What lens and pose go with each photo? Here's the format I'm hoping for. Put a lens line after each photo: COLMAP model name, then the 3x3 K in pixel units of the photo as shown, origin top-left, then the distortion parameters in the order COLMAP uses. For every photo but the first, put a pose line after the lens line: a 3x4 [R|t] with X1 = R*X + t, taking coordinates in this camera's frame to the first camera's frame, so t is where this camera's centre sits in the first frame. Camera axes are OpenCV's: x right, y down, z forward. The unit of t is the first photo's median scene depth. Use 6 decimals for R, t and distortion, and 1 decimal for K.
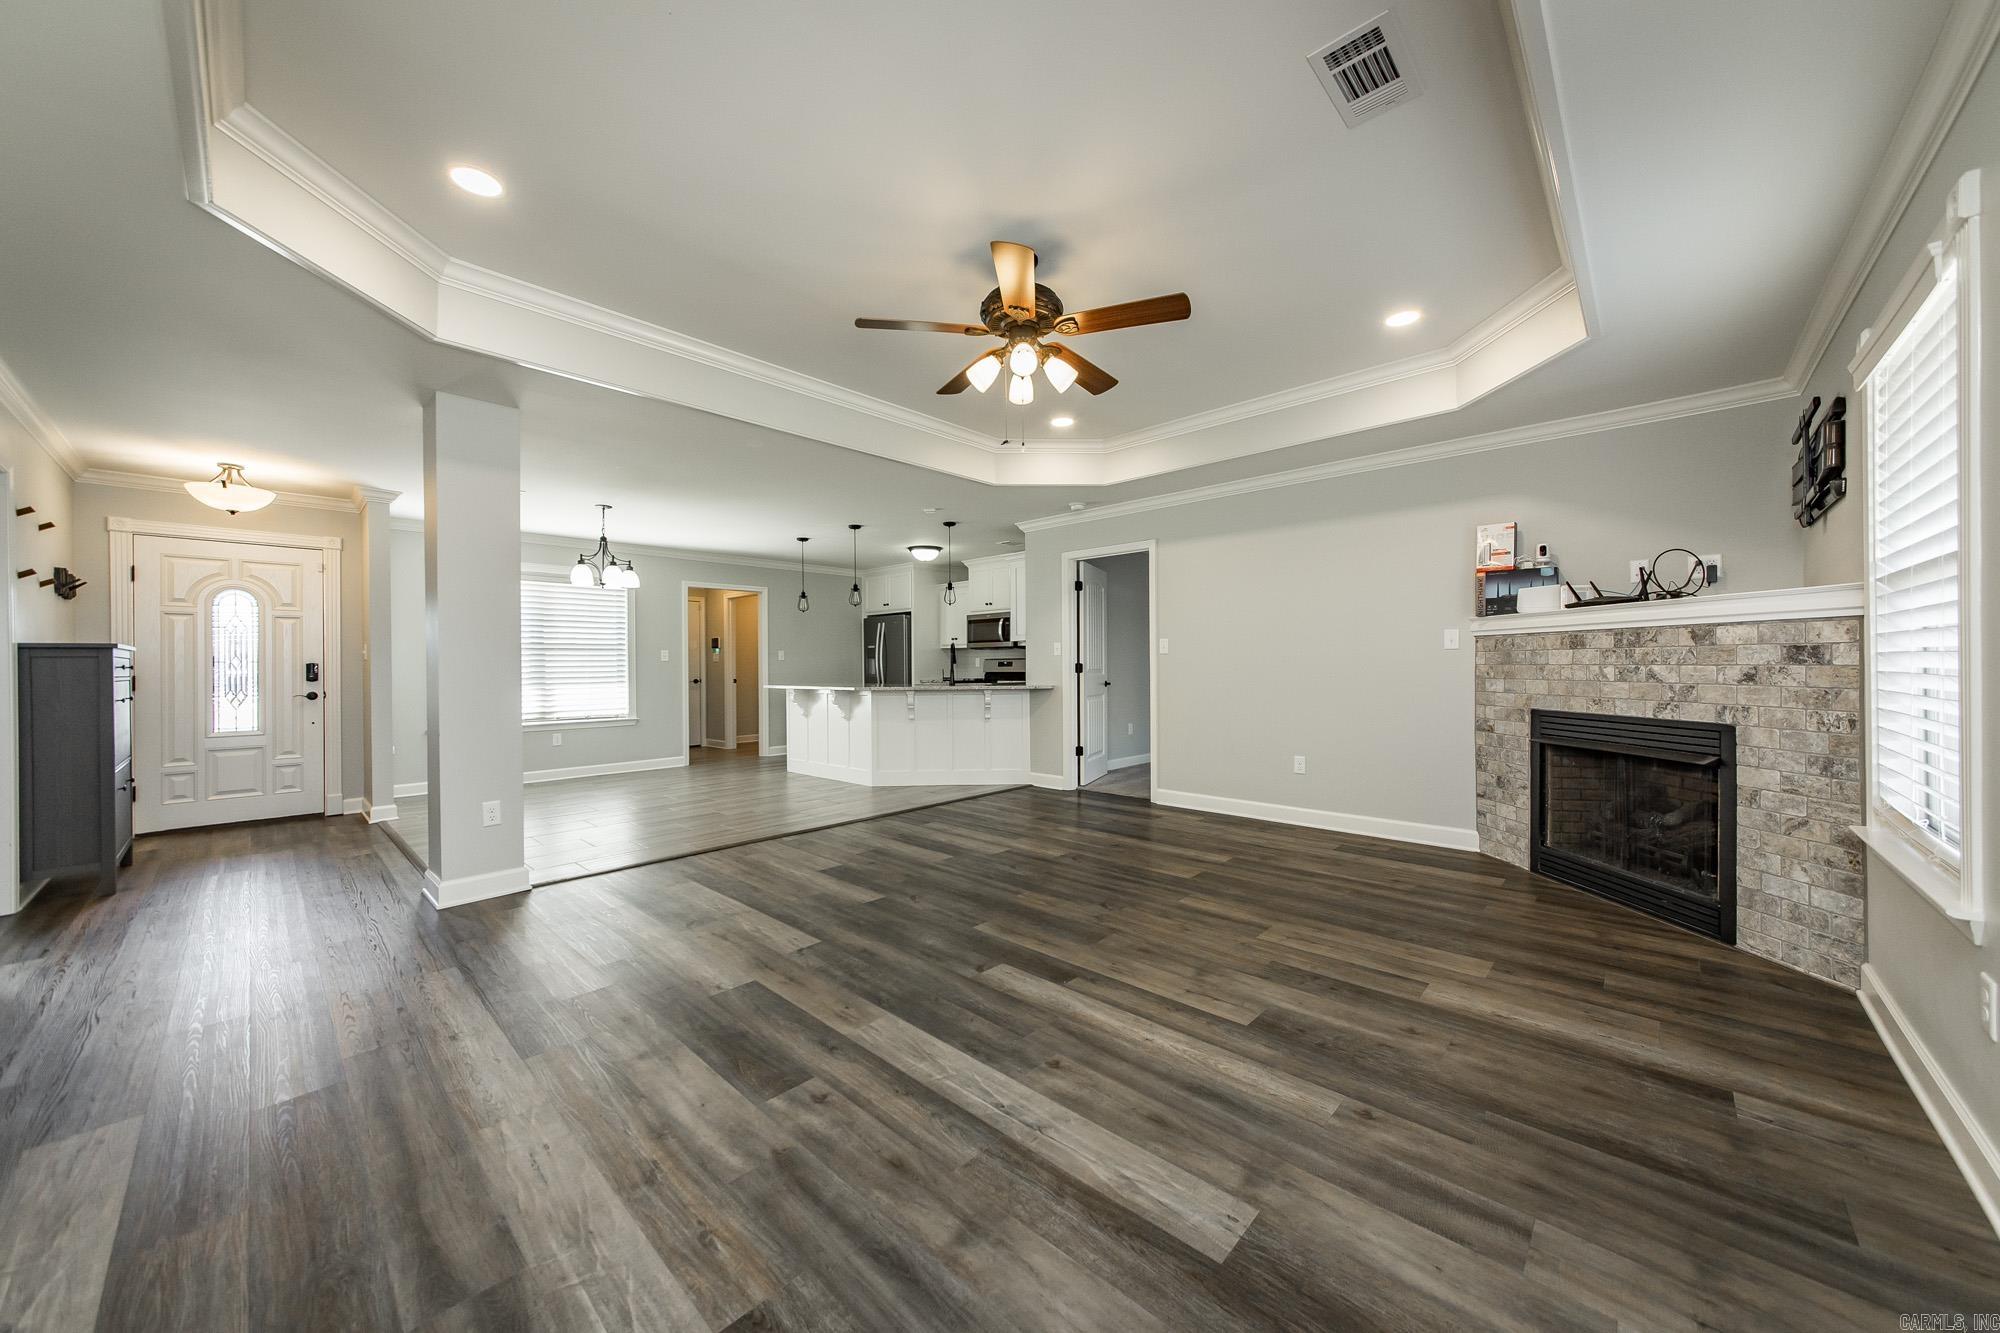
lens RADIAL K [[709.2, 0, 999.6], [0, 709.2, 662.7], [0, 0, 1]] dist [0.000427, 0.000075]
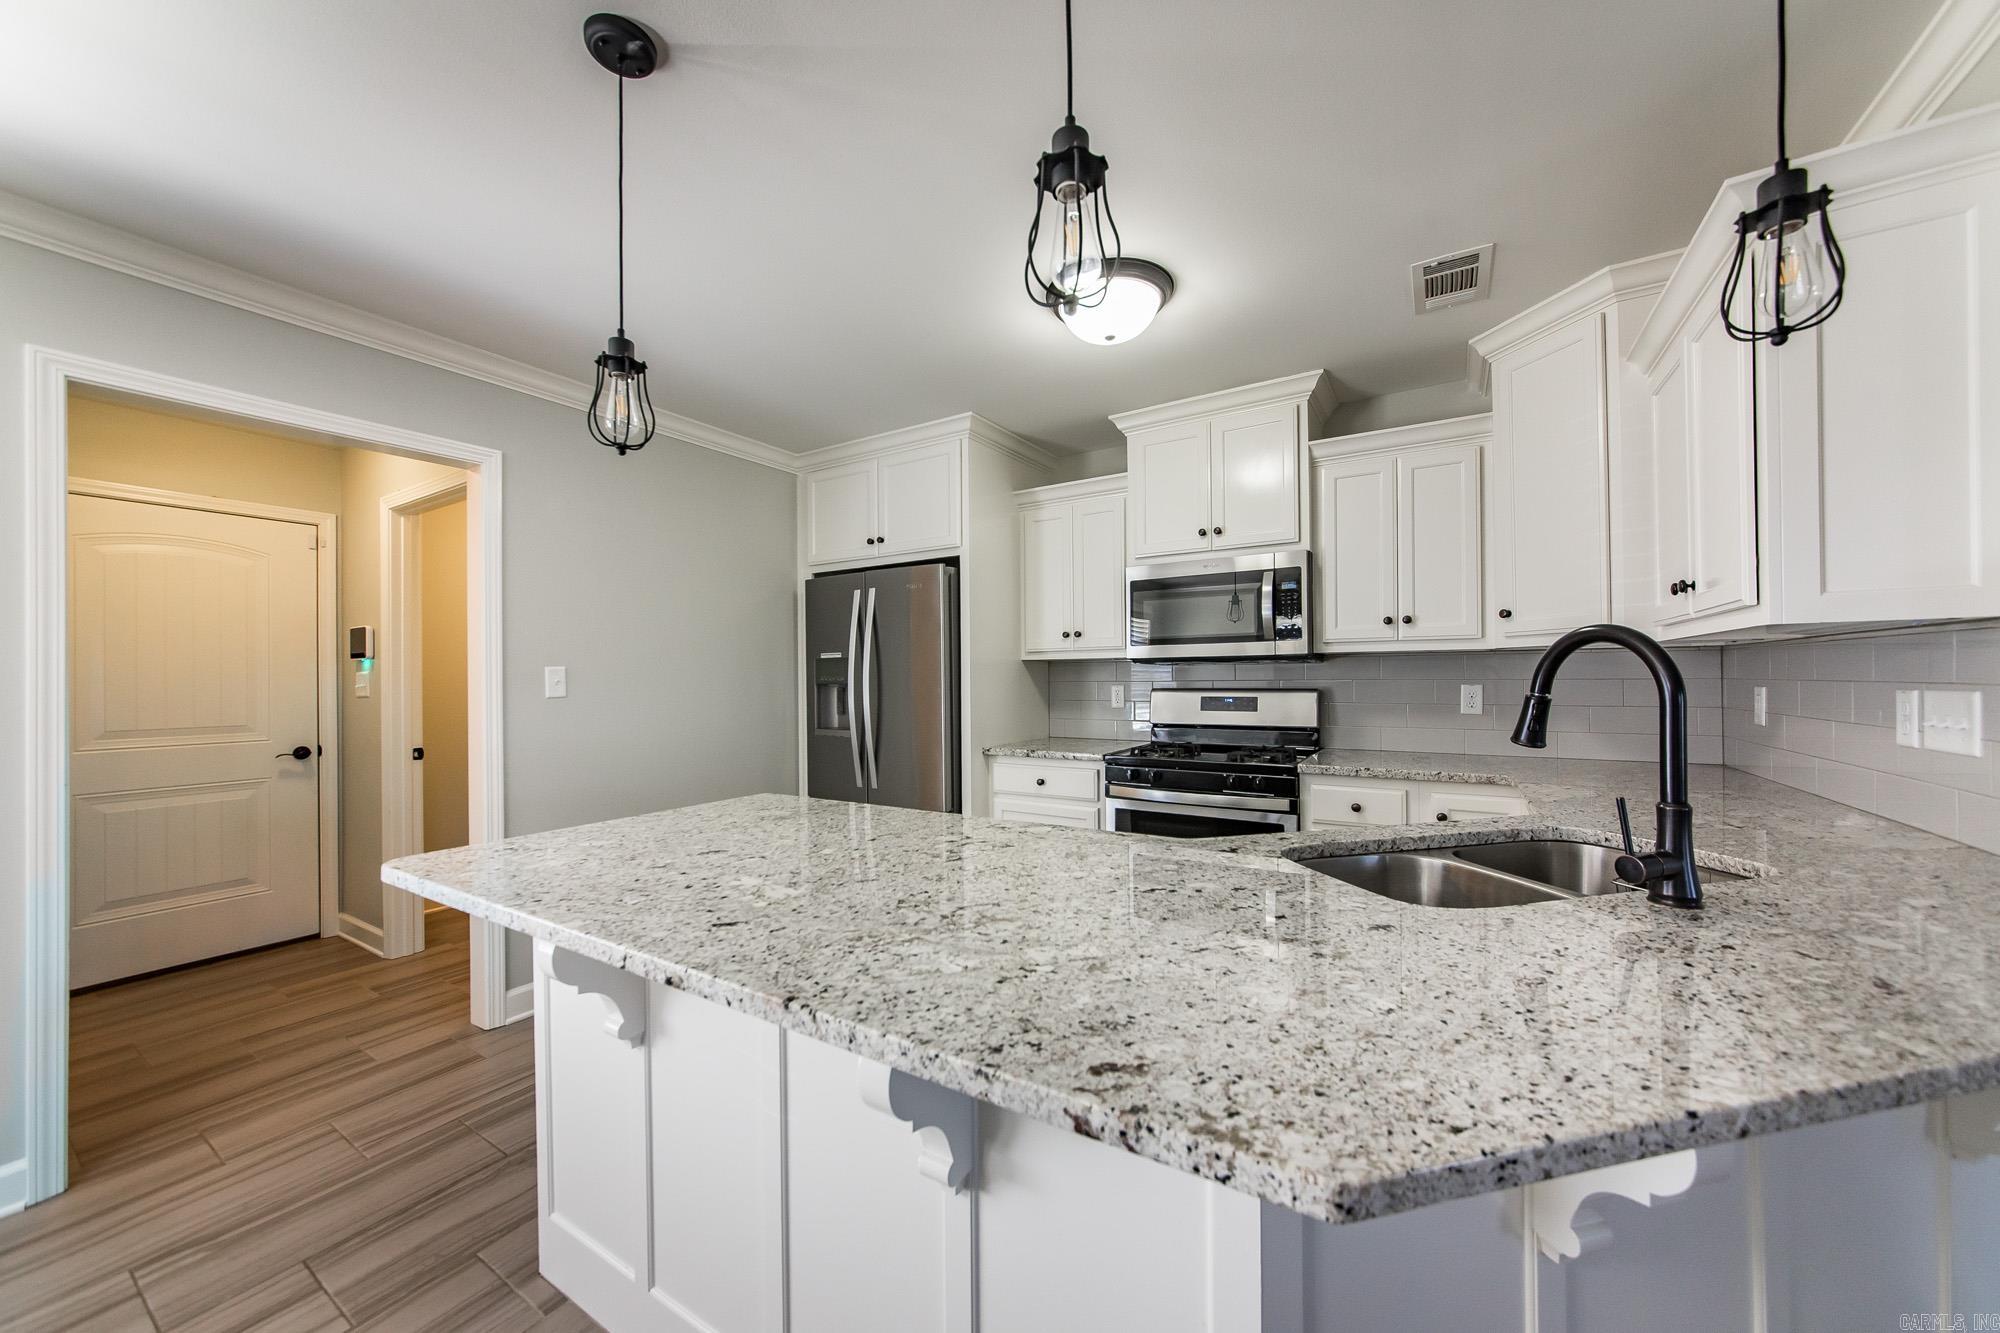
lens RADIAL K [[716.7, 0, 997.2], [0, 716.7, 675.5], [0, 0, 1]] dist [-0.001583, 0.000195]
pose [[0.981356, -0.001473, 0.192191, -0.470171], [0.001083, 0.999997, 0.002134, -0.034919], [-0.192194, -0.001886, 0.981355, 1.728369]]
